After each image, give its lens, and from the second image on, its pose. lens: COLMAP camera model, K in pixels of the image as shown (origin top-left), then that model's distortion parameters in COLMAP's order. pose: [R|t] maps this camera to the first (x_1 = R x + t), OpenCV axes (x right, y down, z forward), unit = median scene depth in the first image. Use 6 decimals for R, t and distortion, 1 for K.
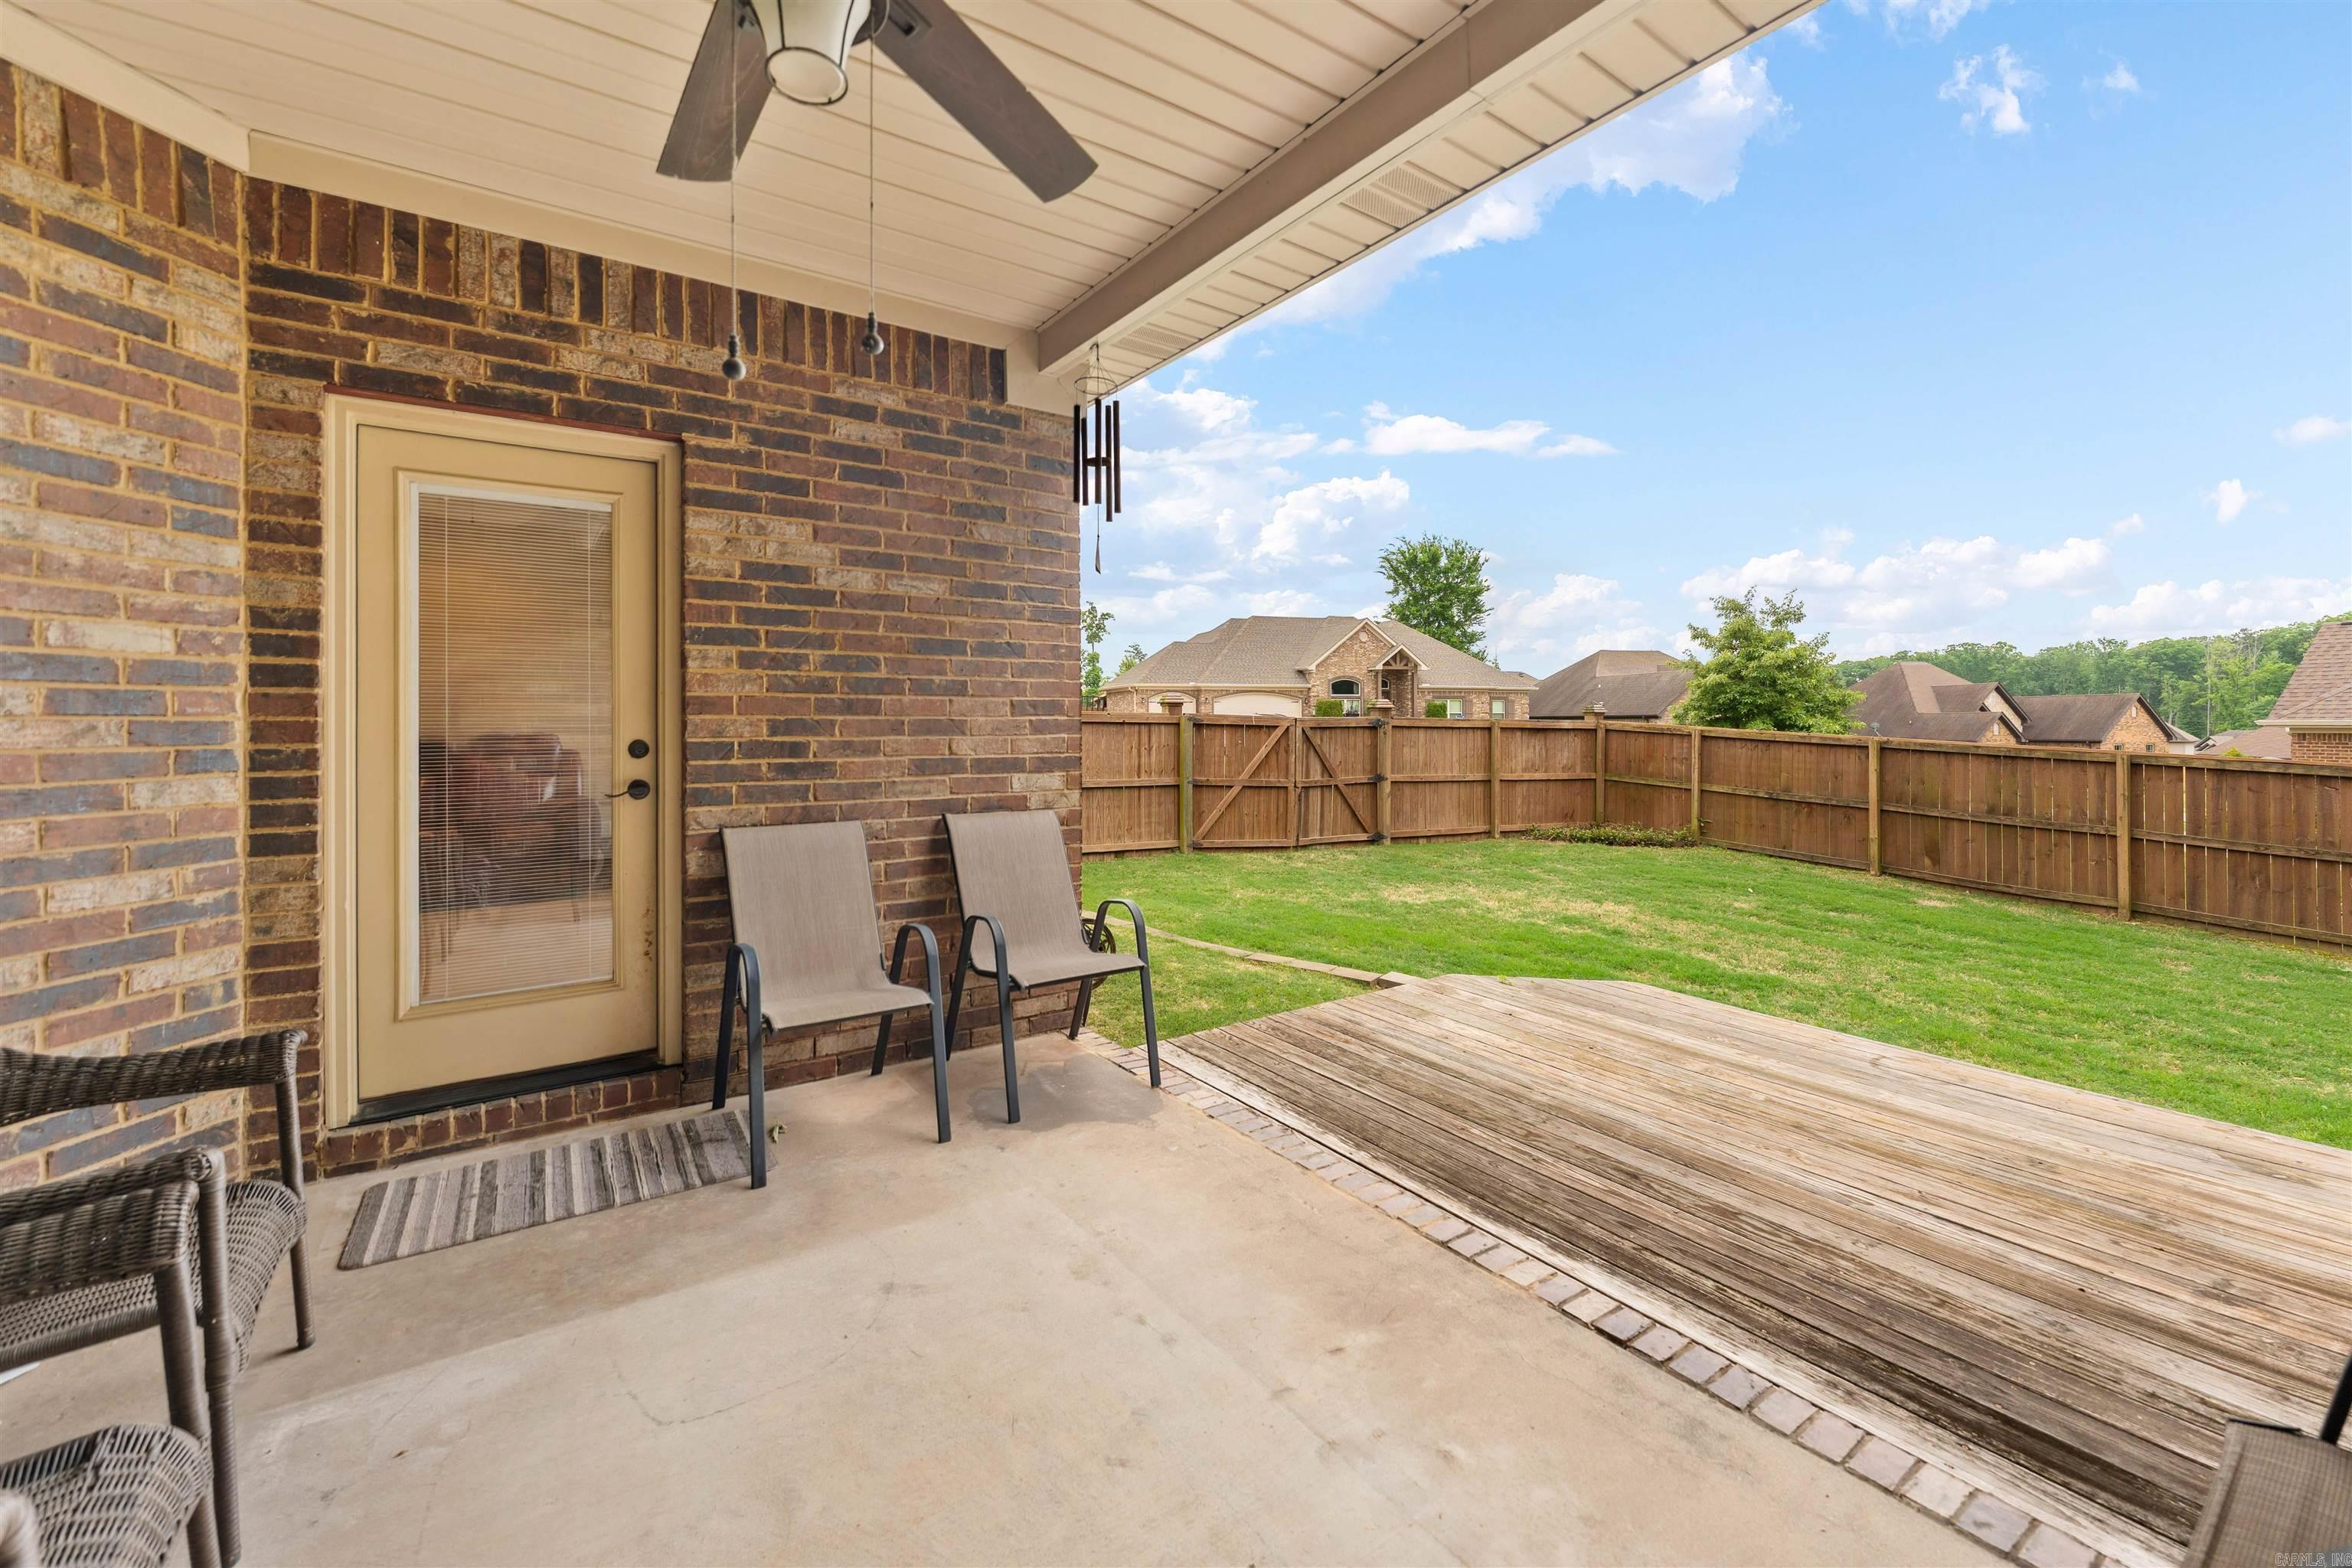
lens RADIAL K [[963.0, 0, 1166.1], [0, 963.0, 758.4], [0, 0, 1]] dist [-0.000455, -0.000382]
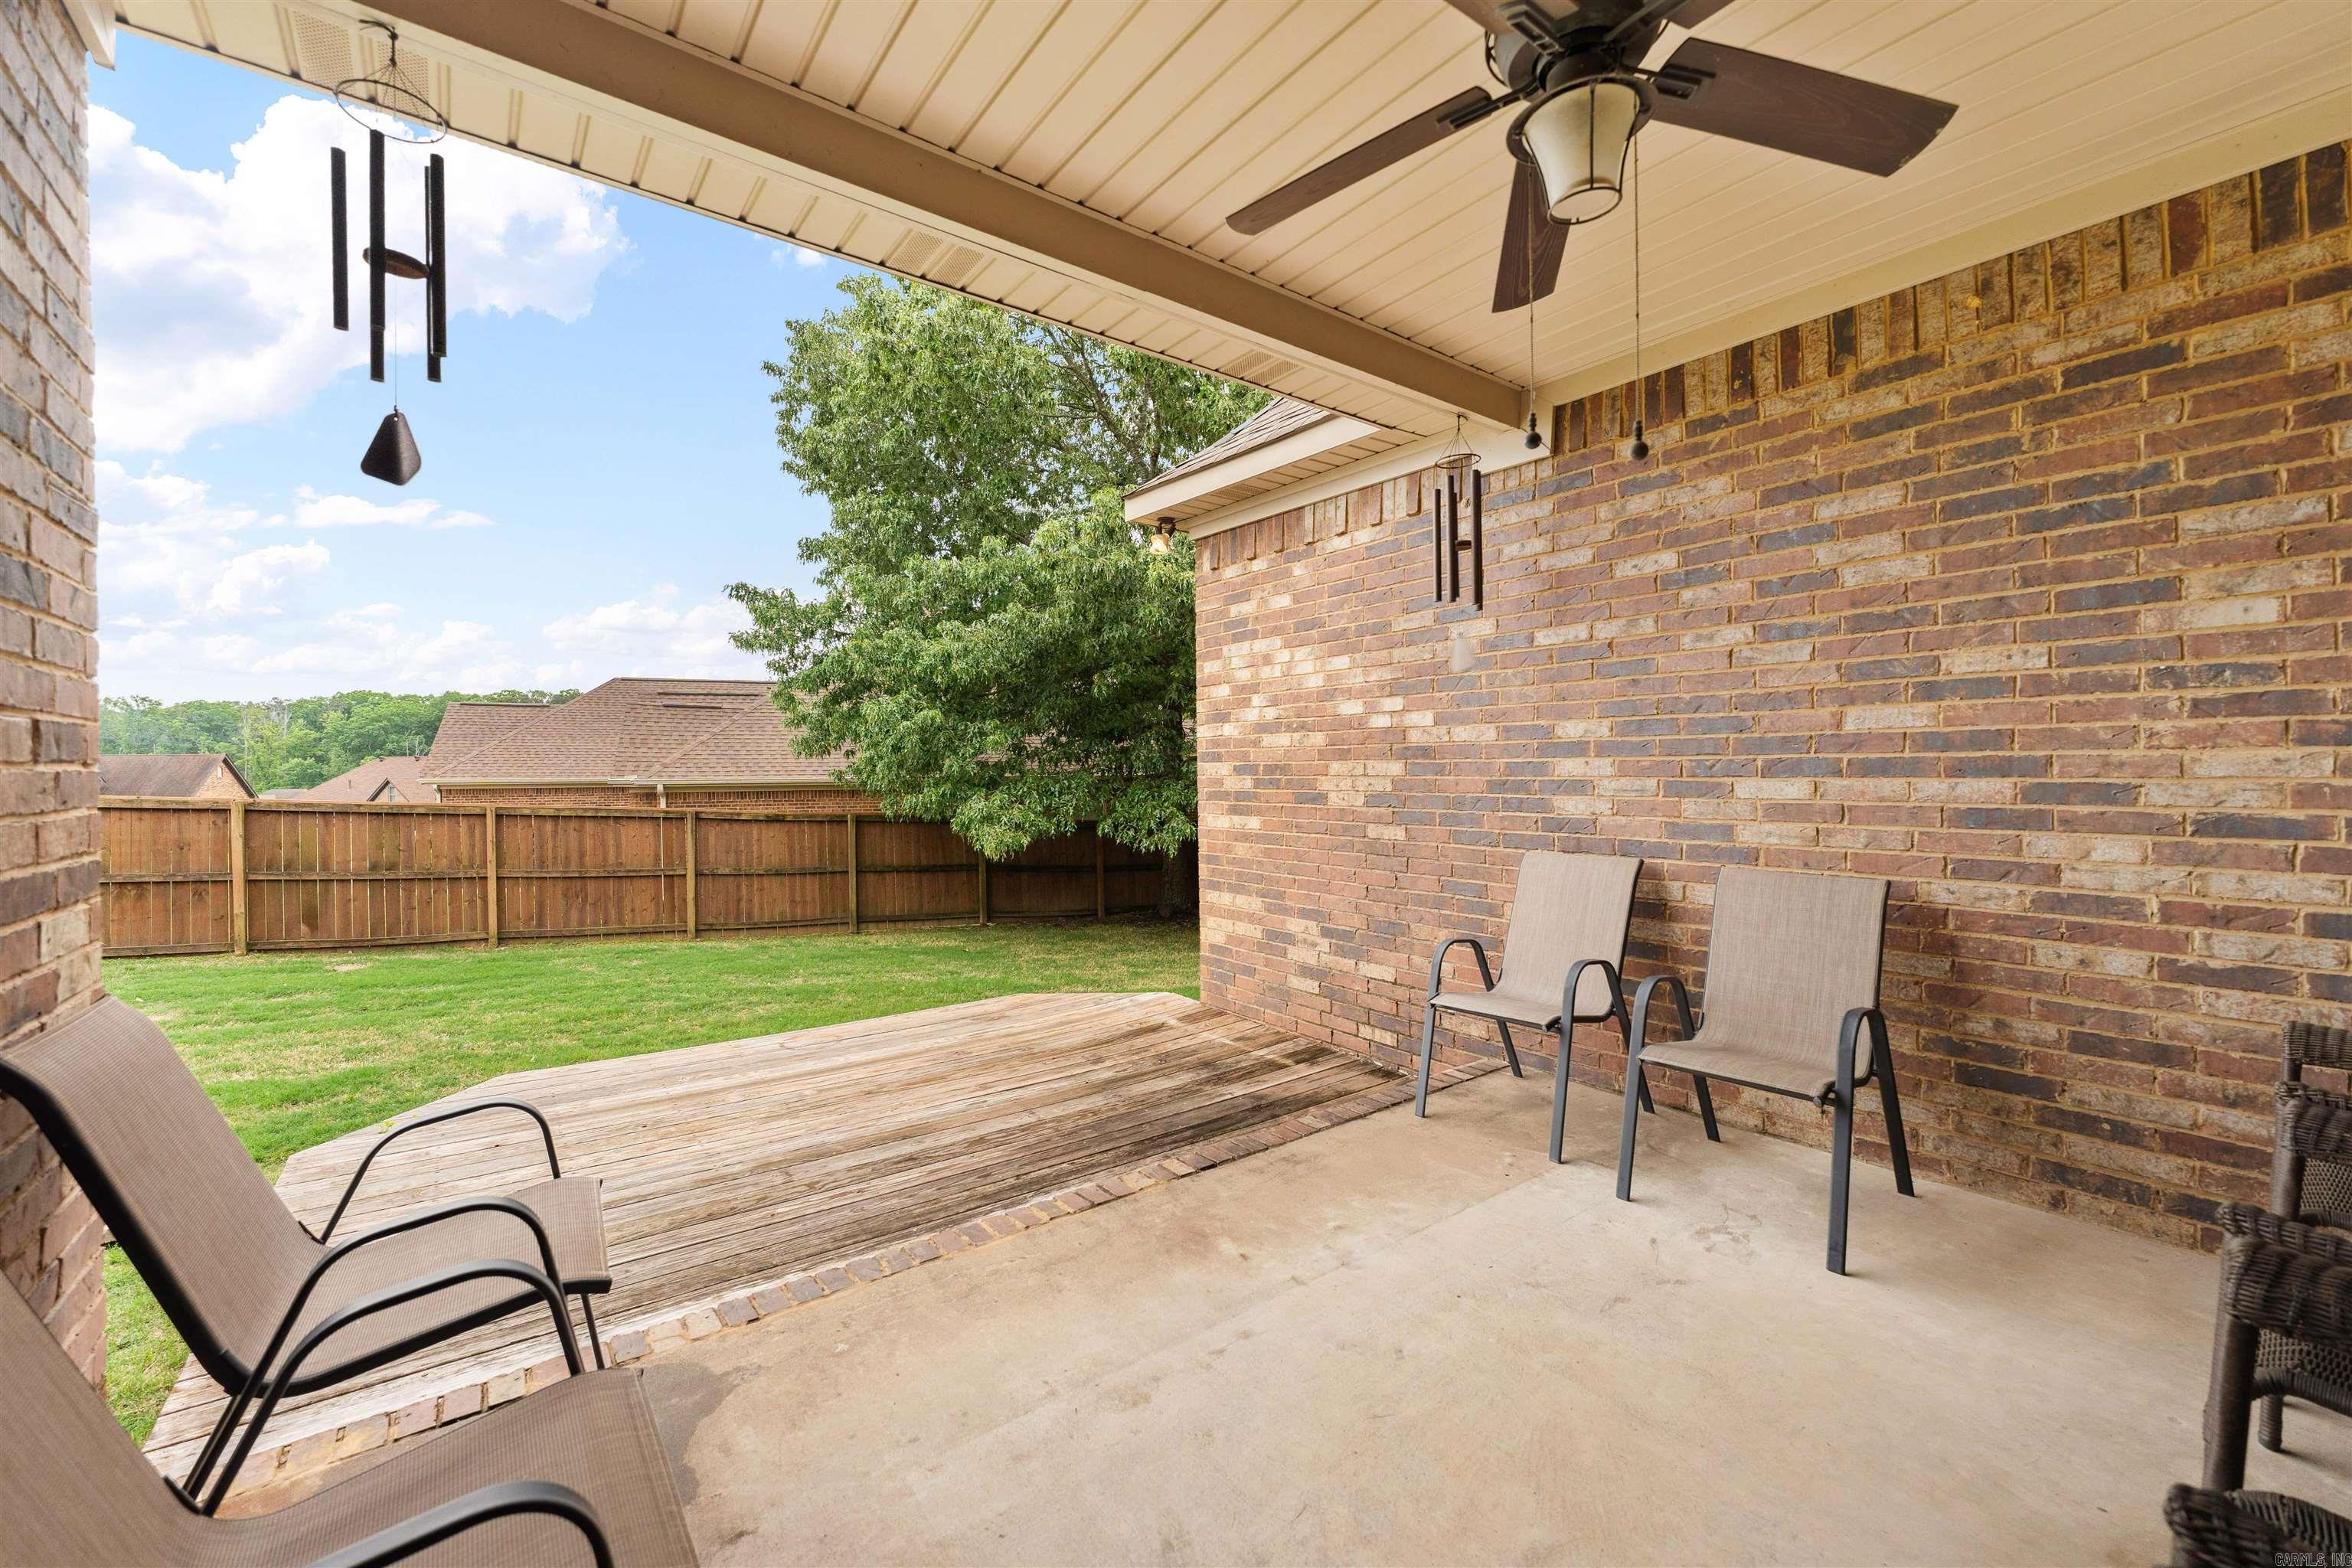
lens RADIAL K [[963.0, 0, 1166.1], [0, 963.0, 758.4], [0, 0, 1]] dist [-0.000455, -0.000382]
pose [[-0.049328, 0.017825, 0.998624, -0.650813], [0.045725, 0.998833, -0.015570, -0.020862], [-0.997735, 0.044894, -0.050085, 0.663467]]
